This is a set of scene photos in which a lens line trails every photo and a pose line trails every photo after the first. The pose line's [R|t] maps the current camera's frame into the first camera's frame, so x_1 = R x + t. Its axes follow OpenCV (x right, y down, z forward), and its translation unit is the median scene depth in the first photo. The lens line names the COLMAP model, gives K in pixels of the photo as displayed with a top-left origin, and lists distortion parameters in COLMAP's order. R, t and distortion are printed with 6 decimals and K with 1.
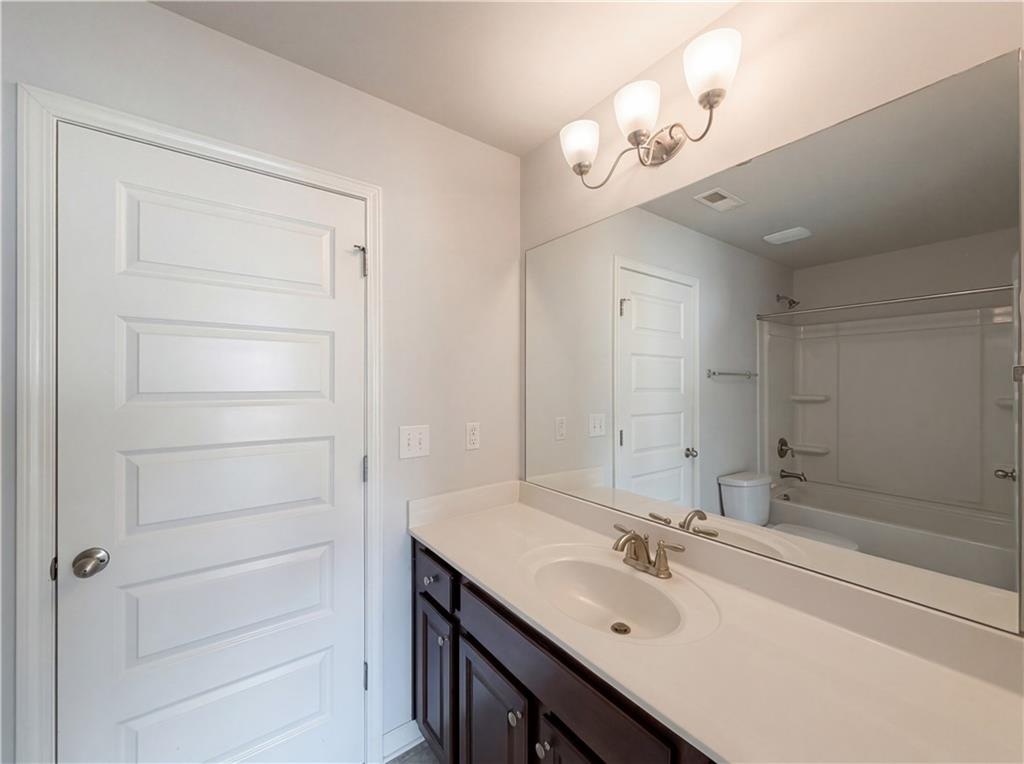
lens RADIAL K [[408.0, 0, 512.0], [0, 408.0, 382.0], [0, 0, 1]] dist [0.000475, 0.000115]
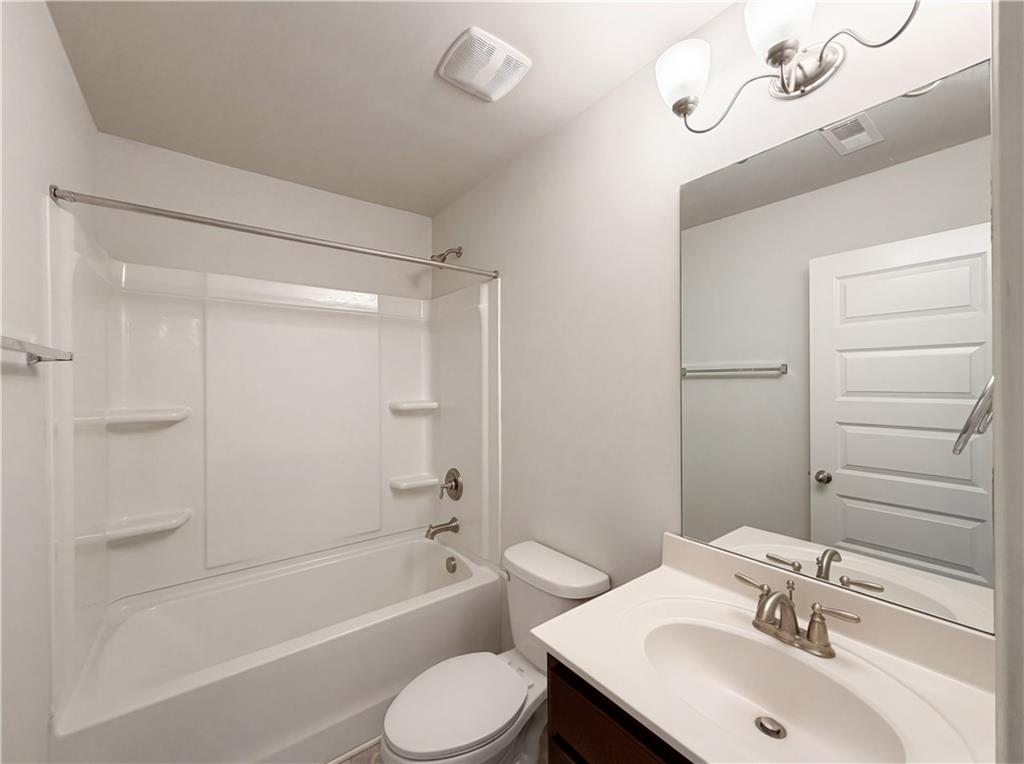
lens RADIAL K [[410.7, 0, 512.0], [0, 410.7, 382.0], [0, 0, 1]] dist [0.001179, 0.000012]
pose [[0.999068, 0.013650, 0.040941, -0.200334], [-0.013741, 0.999904, 0.001932, 0.001383], [-0.040911, -0.002493, 0.999160, 0.270762]]
